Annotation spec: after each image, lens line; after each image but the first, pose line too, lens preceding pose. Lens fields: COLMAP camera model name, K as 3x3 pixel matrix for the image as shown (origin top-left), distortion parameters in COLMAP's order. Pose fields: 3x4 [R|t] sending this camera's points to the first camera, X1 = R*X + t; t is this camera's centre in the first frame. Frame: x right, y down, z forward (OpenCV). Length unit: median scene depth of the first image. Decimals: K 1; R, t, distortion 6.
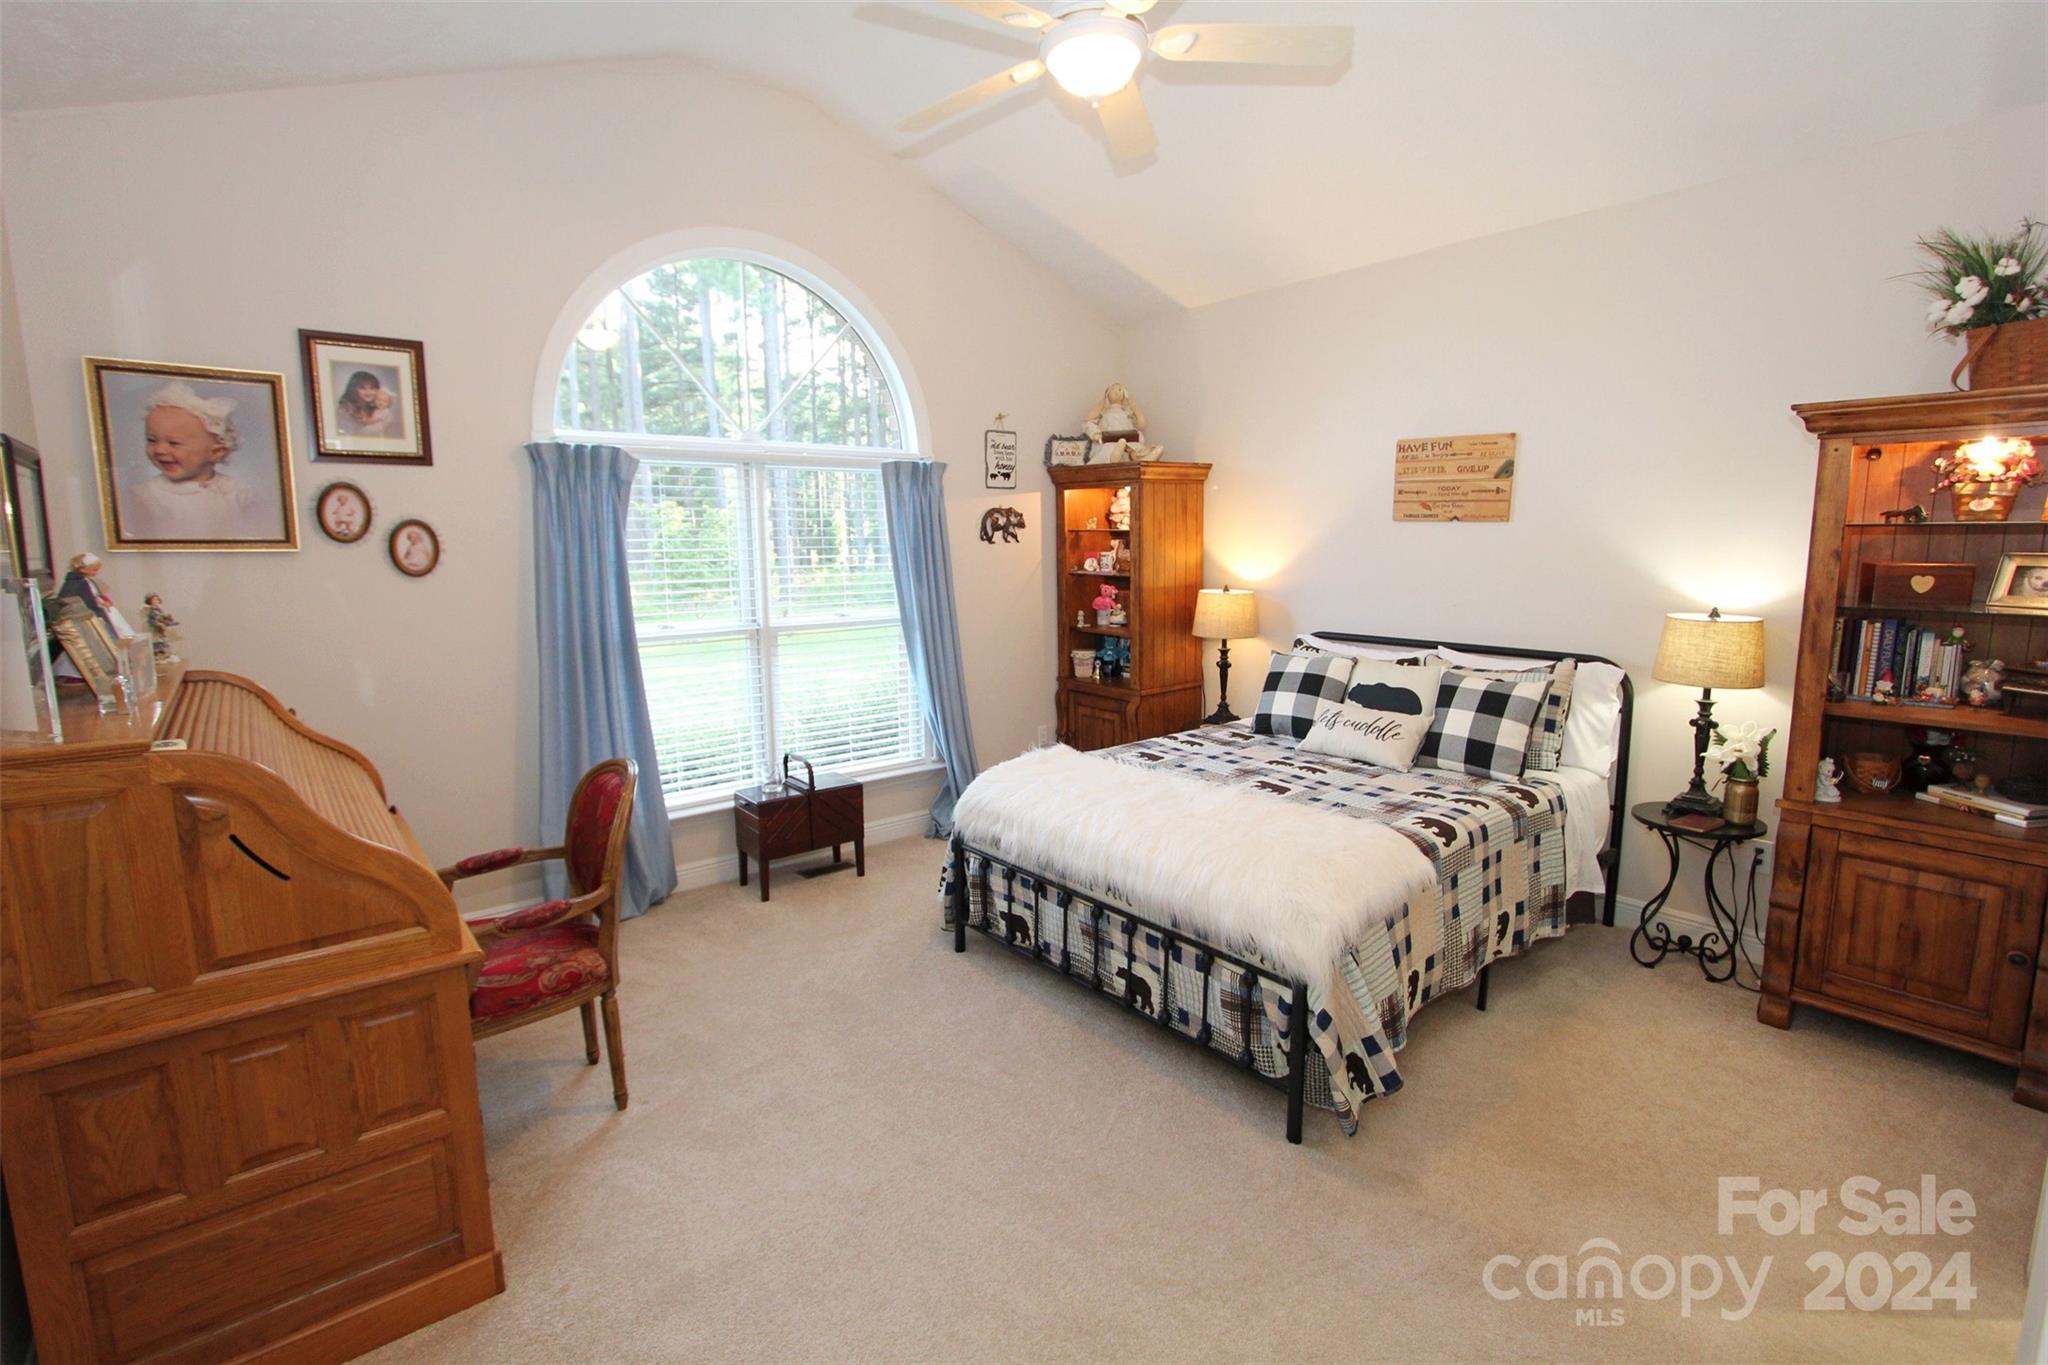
lens RADIAL K [[930.8, 0, 1024.0], [0, 930.8, 682.5], [0, 0, 1]] dist [-0.041095, 0.000061]
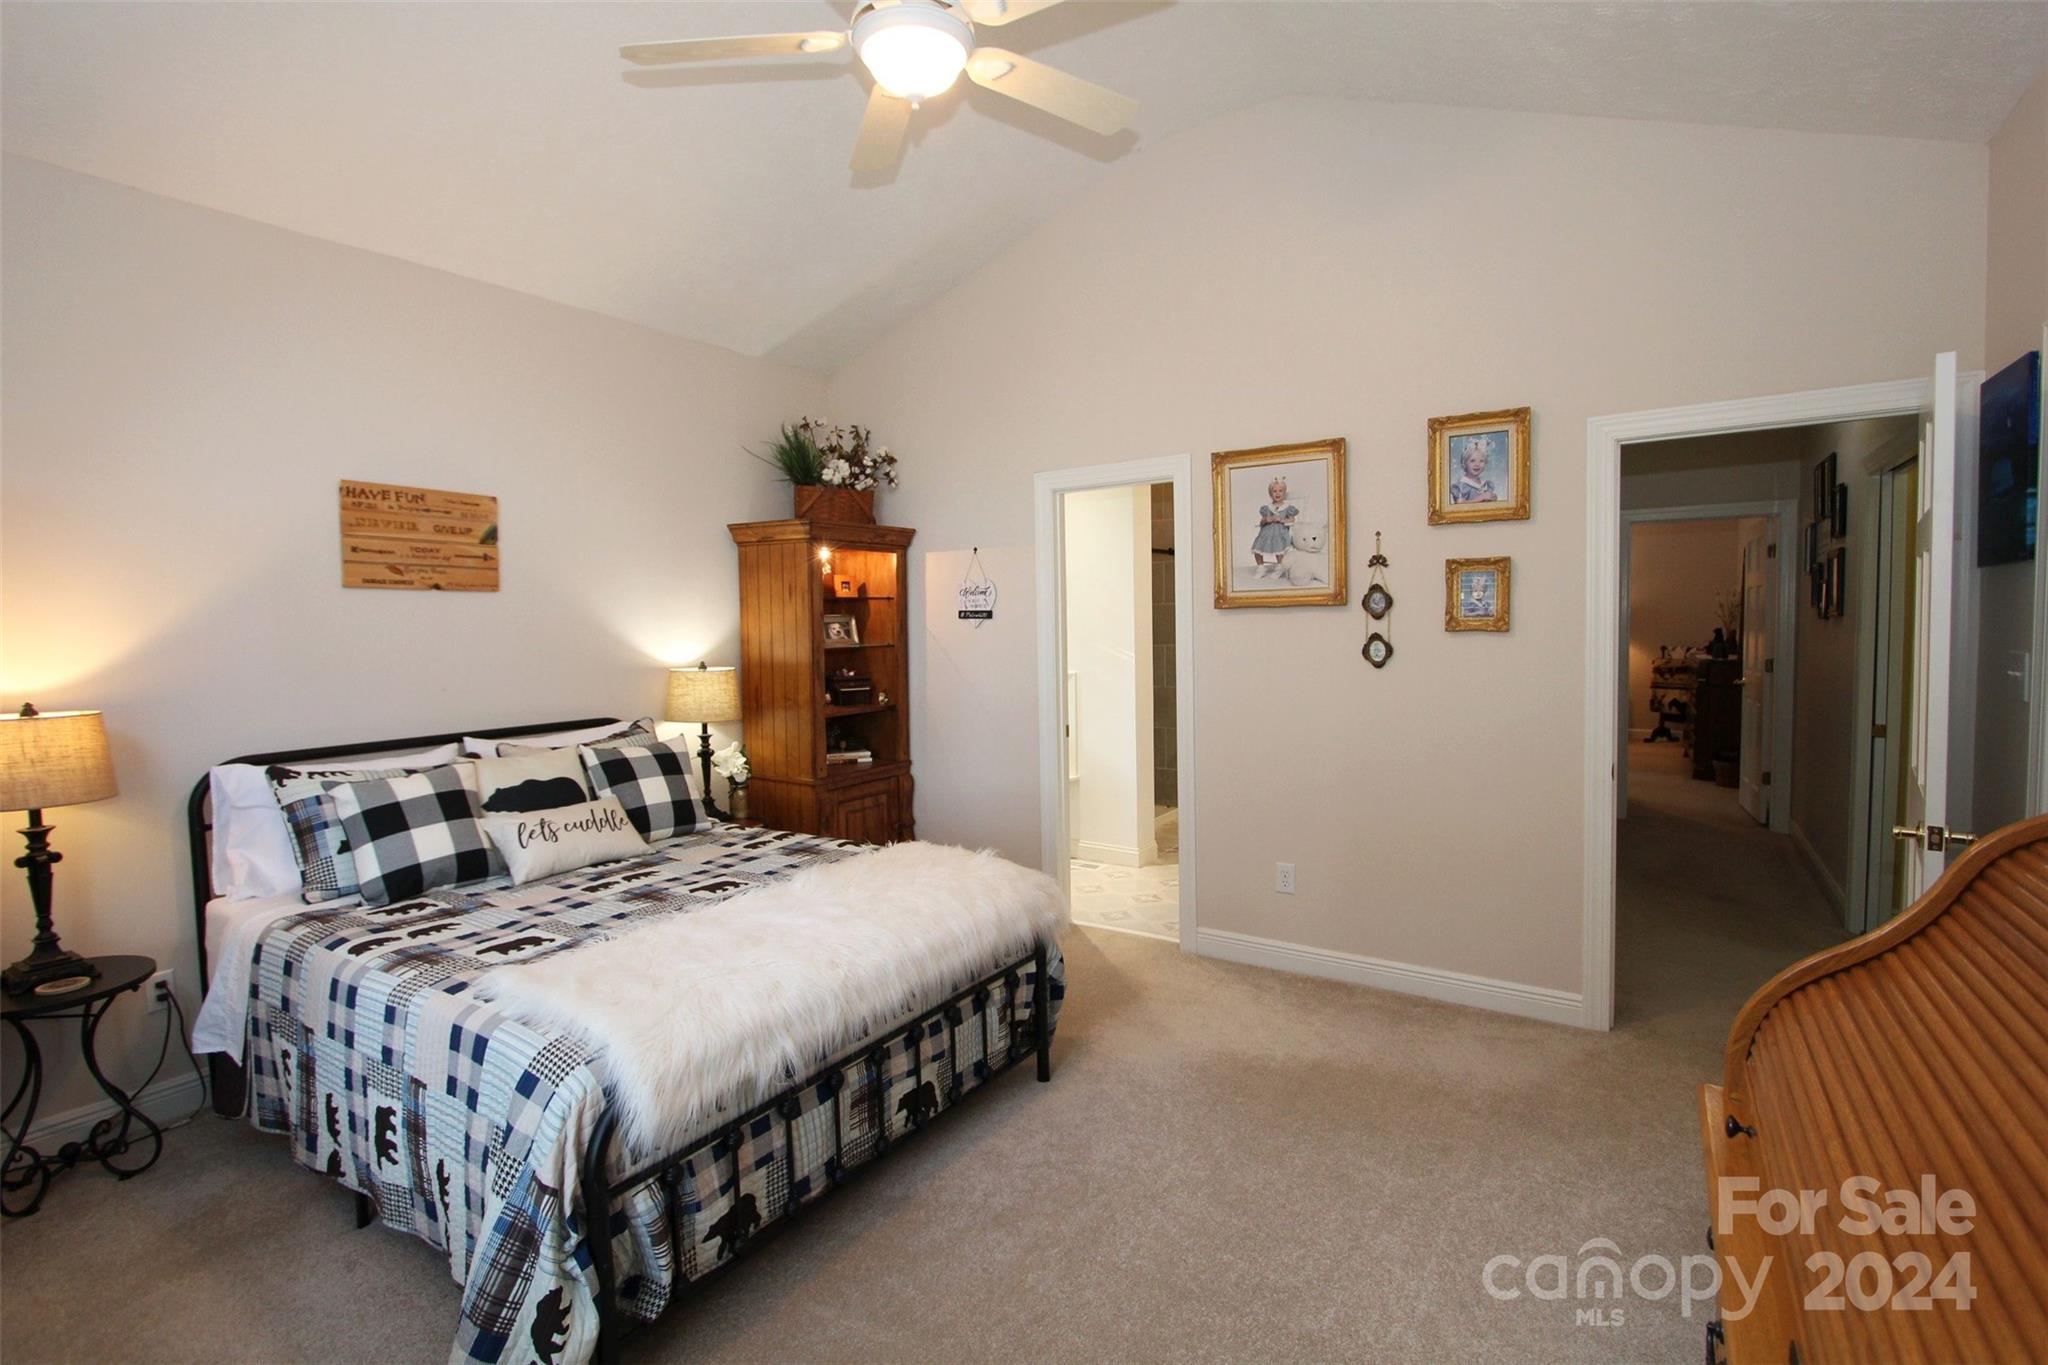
lens RADIAL K [[945.8, 0, 1024.0], [0, 945.8, 682.5], [0, 0, 1]] dist [0.000272, 0.000038]
pose [[-0.293946, -0.054665, 0.954257, -0.540490], [0.165723, 0.980328, 0.107207, -0.100953], [-0.941346, 0.189656, -0.279104, 0.790583]]
